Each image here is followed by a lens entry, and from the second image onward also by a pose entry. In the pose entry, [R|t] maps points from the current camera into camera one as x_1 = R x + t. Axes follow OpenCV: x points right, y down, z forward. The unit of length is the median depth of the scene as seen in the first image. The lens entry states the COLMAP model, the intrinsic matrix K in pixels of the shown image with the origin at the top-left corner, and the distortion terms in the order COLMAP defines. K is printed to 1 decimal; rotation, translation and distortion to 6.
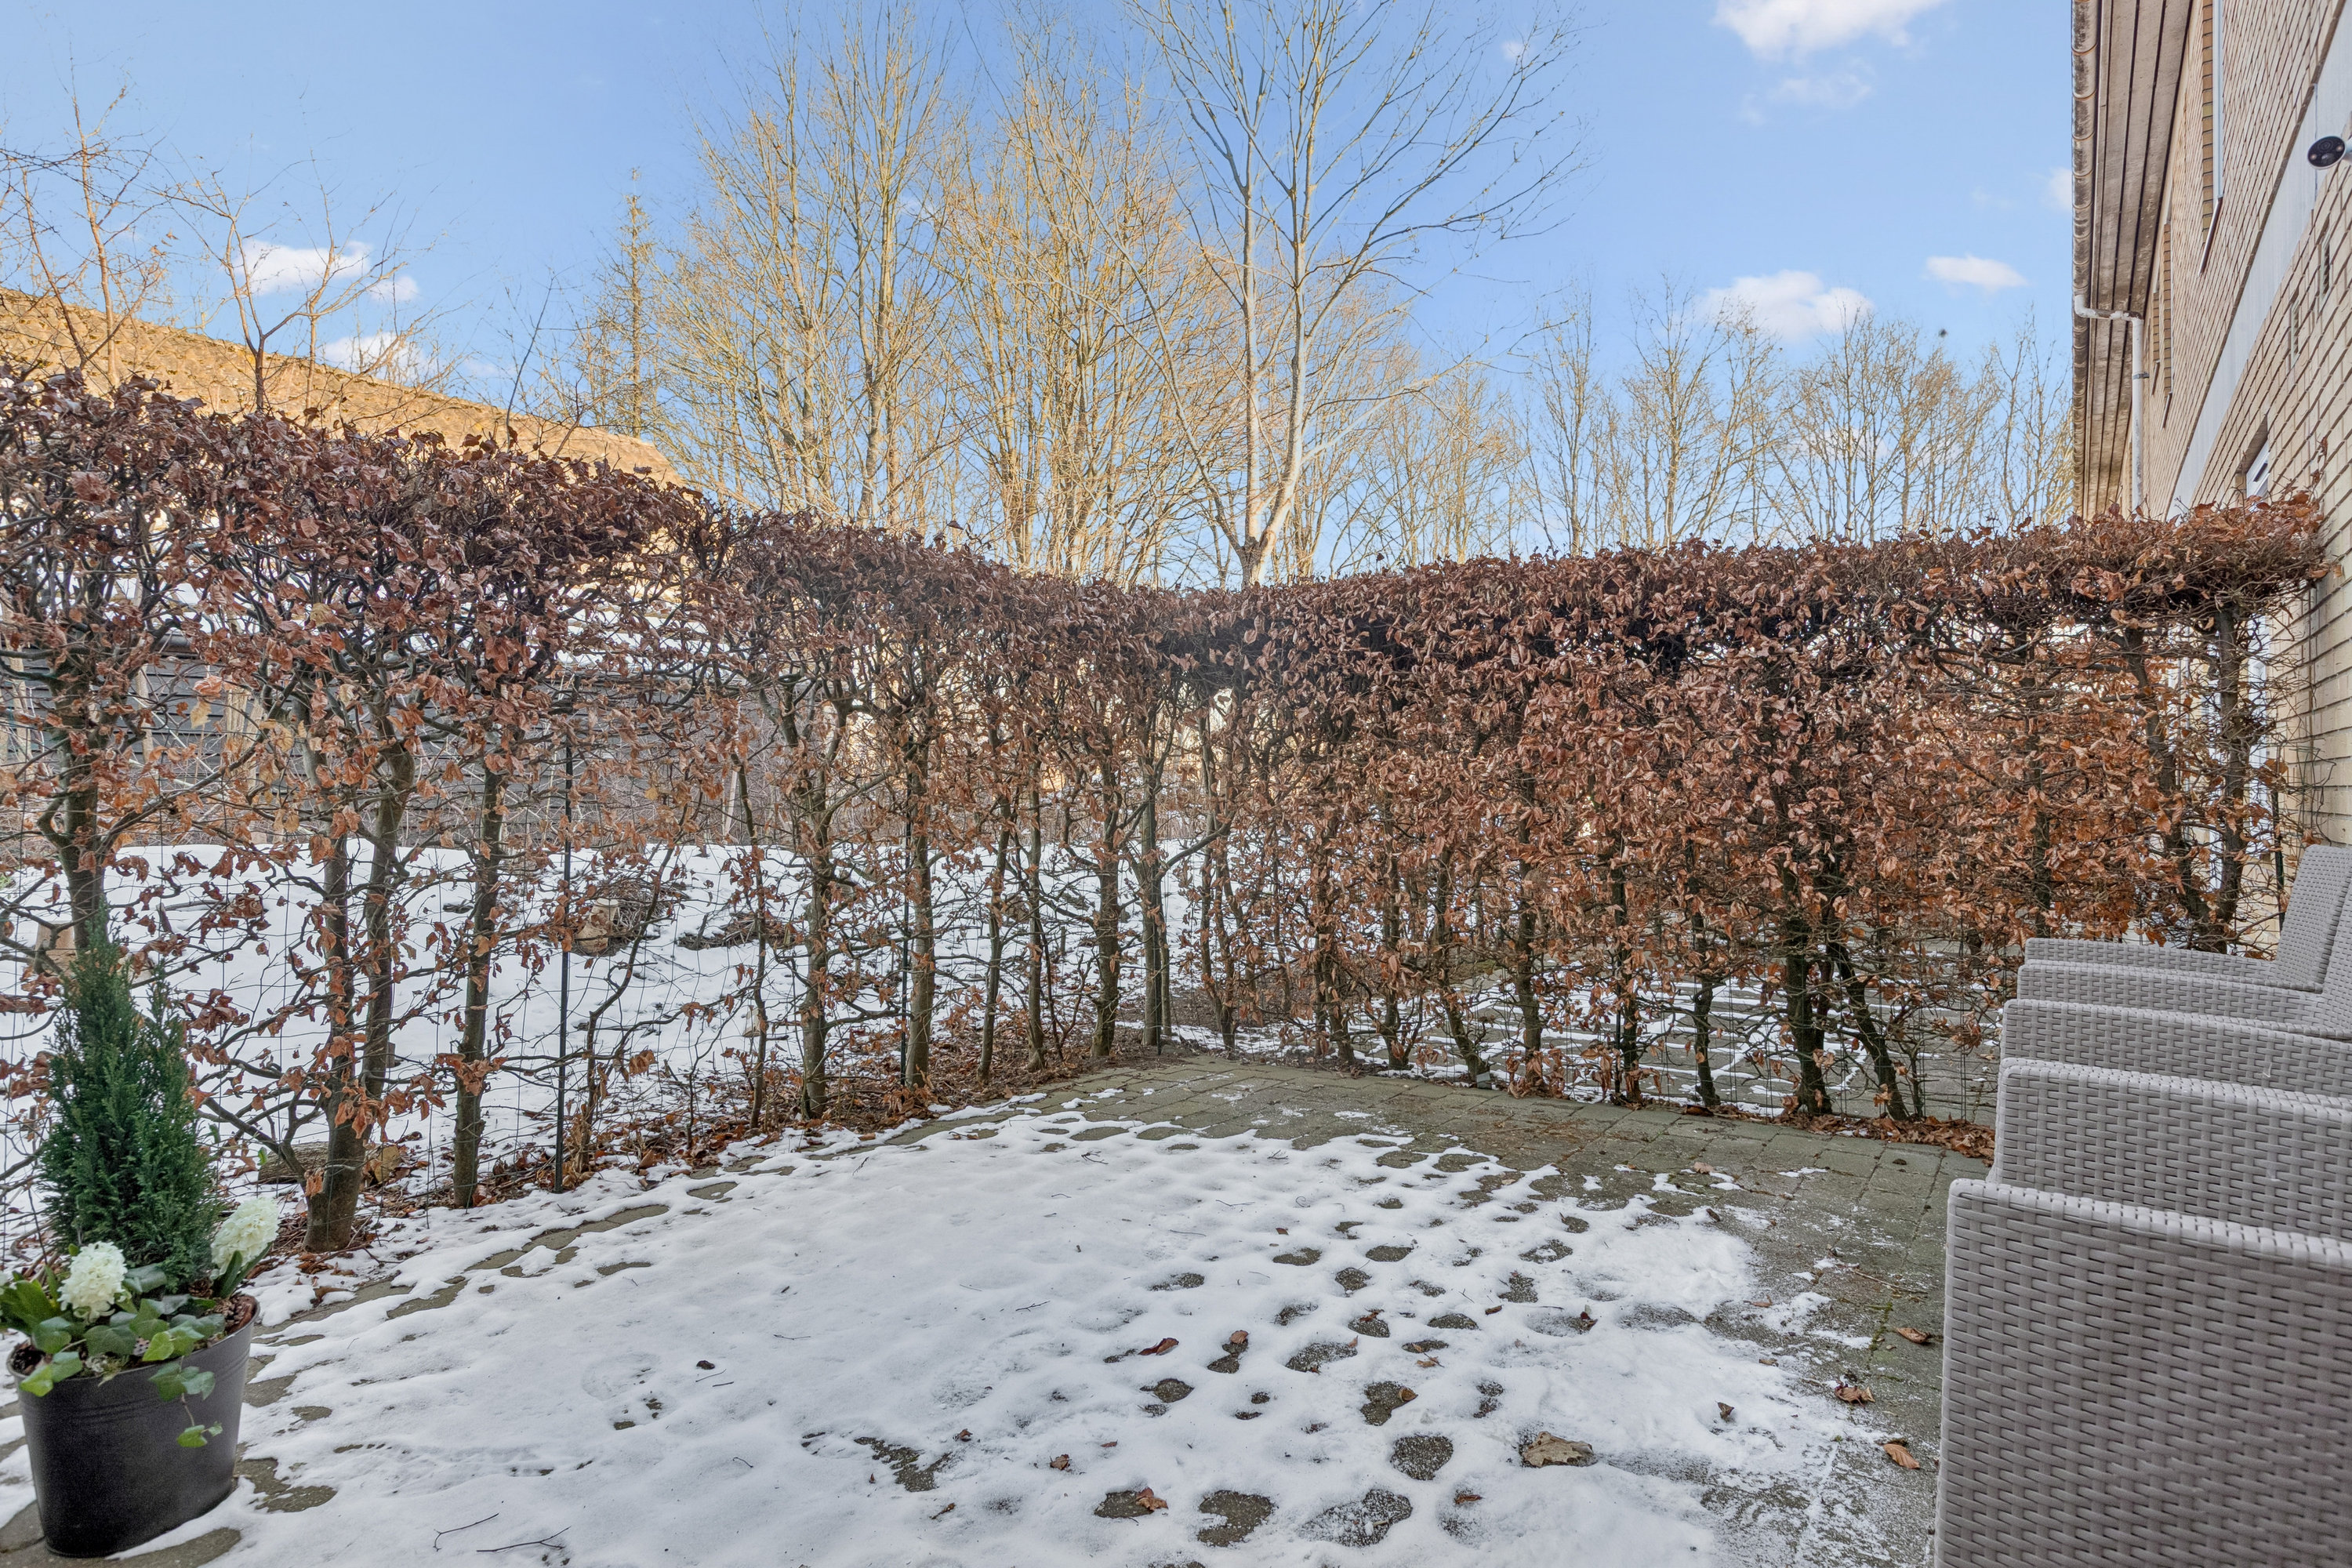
lens RADIAL K [[1307.3, 0, 1174.6], [0, 1307.3, 782.2], [0, 0, 1]] dist [0.020035, -0.001216]
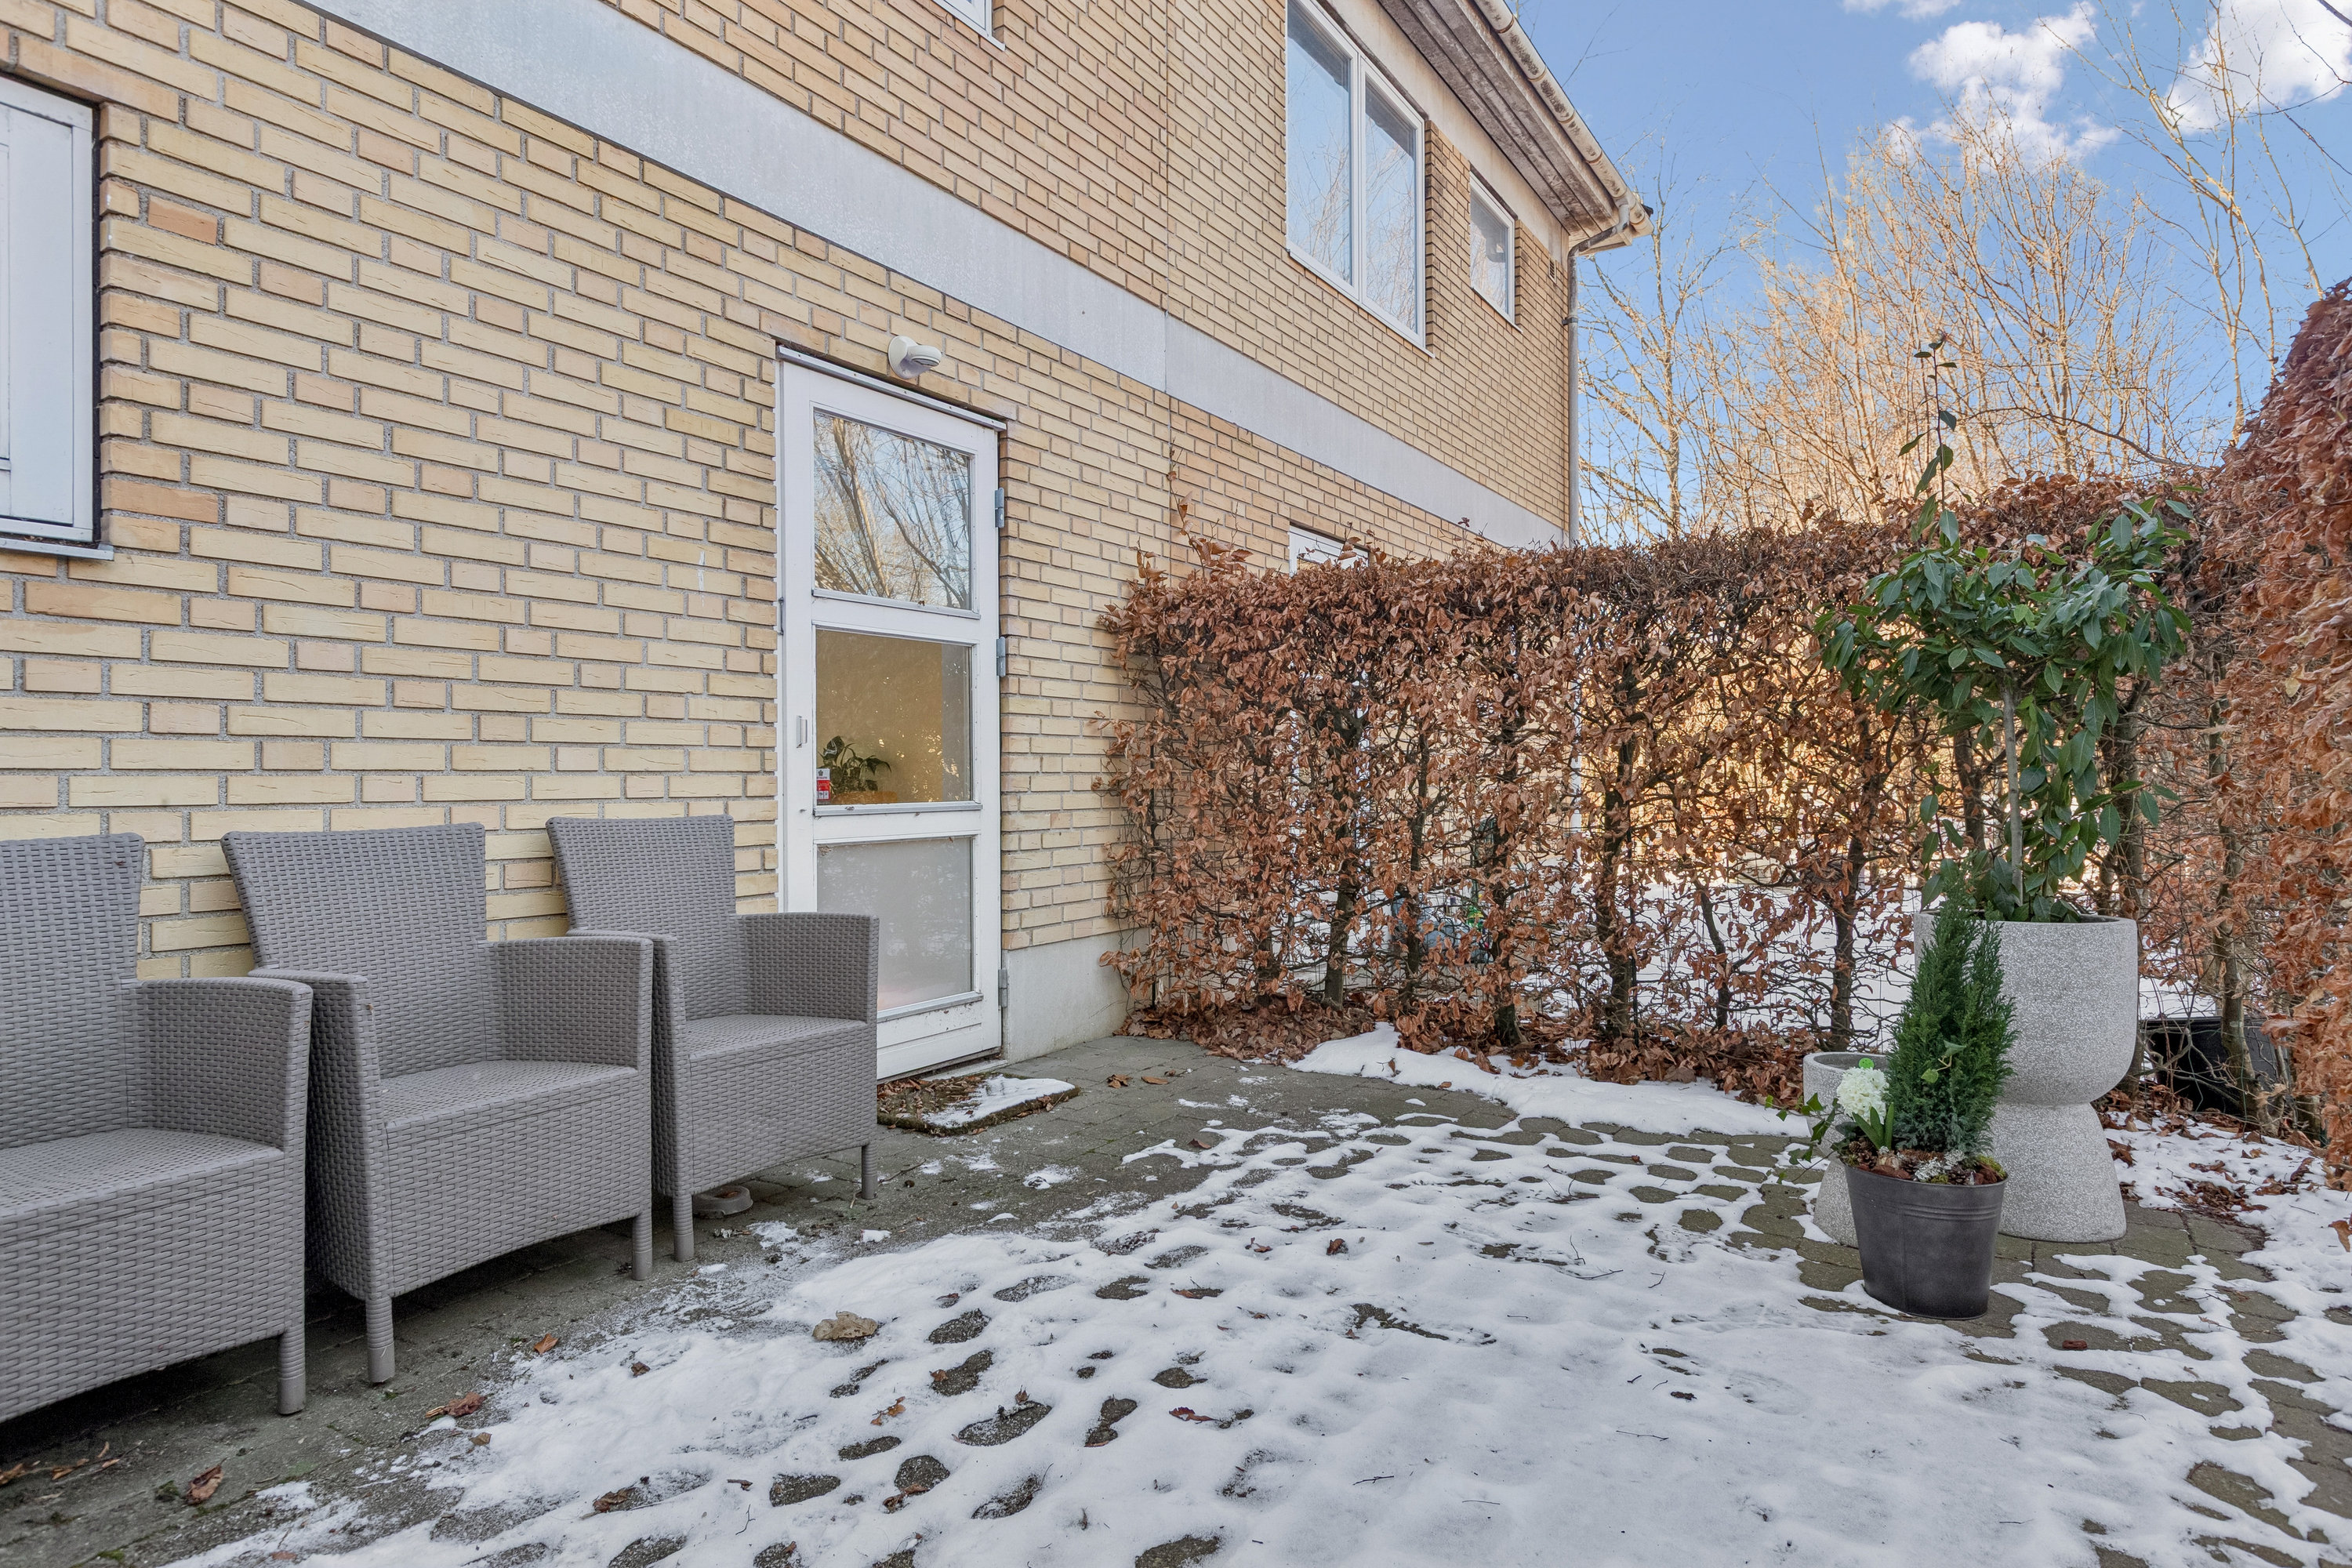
lens RADIAL K [[1307.3, 0, 1176.5], [0, 1307.3, 782.9], [0, 0, 1]] dist [0.020035, -0.001216]
pose [[-0.999457, 0.002293, -0.032858, 0.027893], [0.002427, 0.999989, -0.004038, 0.019423], [0.032849, -0.004115, -0.999452, 2.012476]]
